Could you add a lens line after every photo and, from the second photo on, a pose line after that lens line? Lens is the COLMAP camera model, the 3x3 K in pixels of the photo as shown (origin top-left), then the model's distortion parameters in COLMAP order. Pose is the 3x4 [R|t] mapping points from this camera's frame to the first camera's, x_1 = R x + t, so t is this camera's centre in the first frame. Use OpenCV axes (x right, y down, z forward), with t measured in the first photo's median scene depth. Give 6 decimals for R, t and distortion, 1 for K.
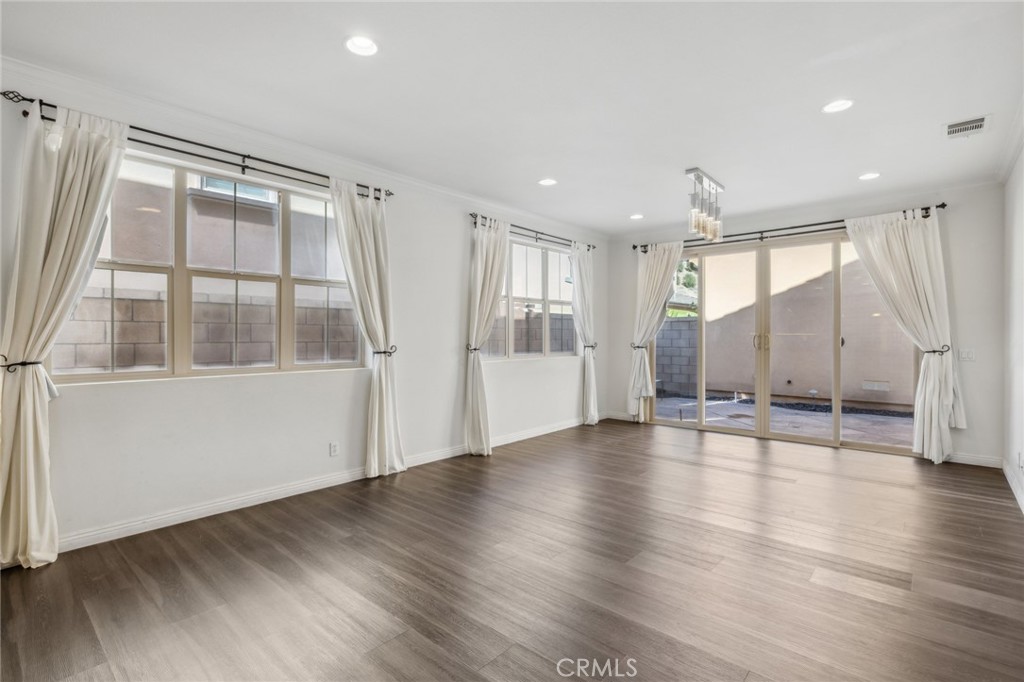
lens RADIAL K [[479.5, 0, 506.5], [0, 479.5, 338.9], [0, 0, 1]] dist [-0.006092, -0.000865]
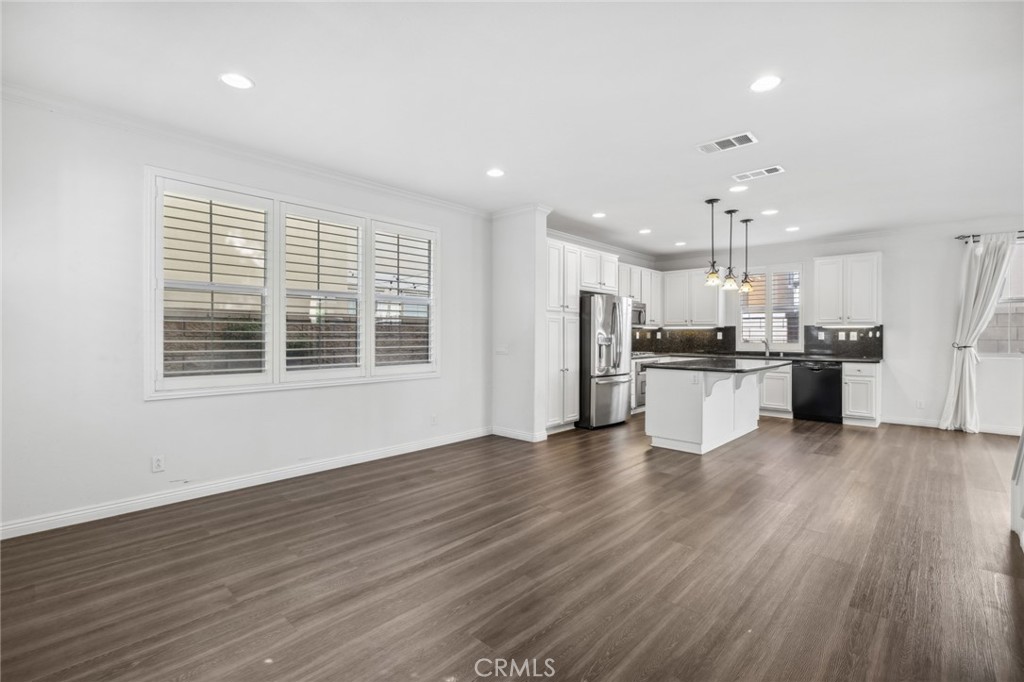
lens RADIAL K [[466.1, 0, 503.5], [0, 466.1, 335.9], [0, 0, 1]] dist [-0.004587, 0.001298]
pose [[-0.018290, 0.001797, -0.999831, 0.724816], [-0.008834, 0.999959, 0.001959, 0.006725], [0.999794, 0.008869, -0.018274, -0.679715]]
